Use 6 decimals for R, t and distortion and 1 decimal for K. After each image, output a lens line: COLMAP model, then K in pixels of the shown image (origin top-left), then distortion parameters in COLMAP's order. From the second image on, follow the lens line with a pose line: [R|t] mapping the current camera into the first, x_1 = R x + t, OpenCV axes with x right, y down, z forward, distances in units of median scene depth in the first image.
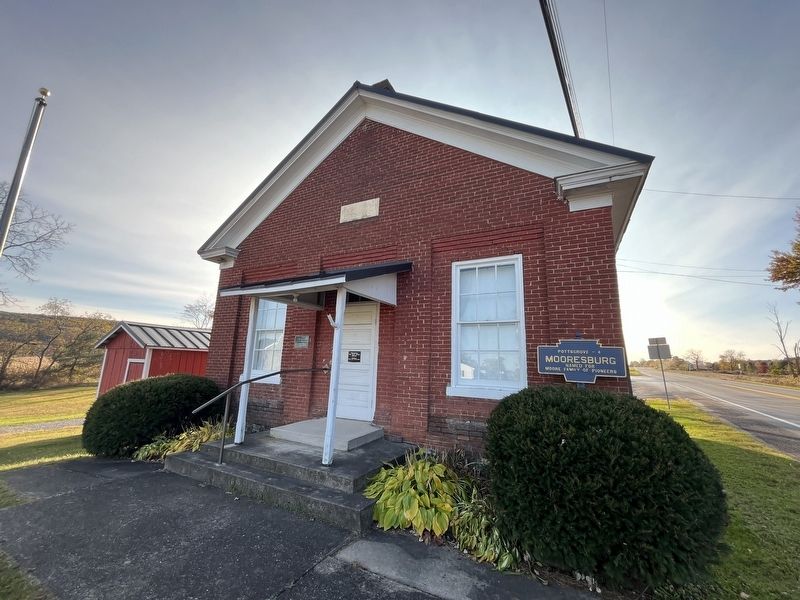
lens RADIAL K [[323.9, 0, 401.3], [0, 323.9, 300.7], [0, 0, 1]] dist [-0.000215, 0.000062]
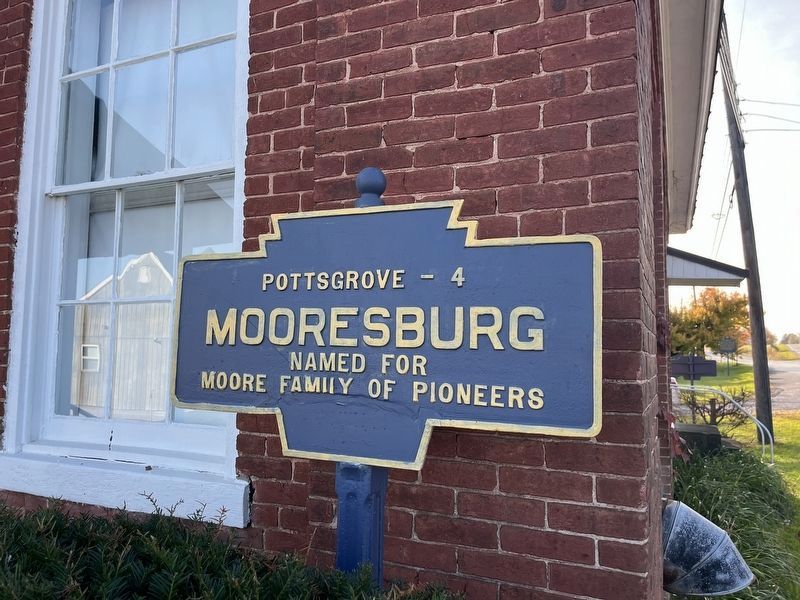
lens RADIAL K [[606.4, 0, 402.1], [0, 606.4, 291.8], [0, 0, 1]] dist [0.021066, -0.047676]
pose [[0.999104, -0.023842, 0.034977, 0.559924], [0.020006, 0.994146, 0.106173, 0.131708], [-0.037304, -0.105378, 0.993732, 0.689820]]
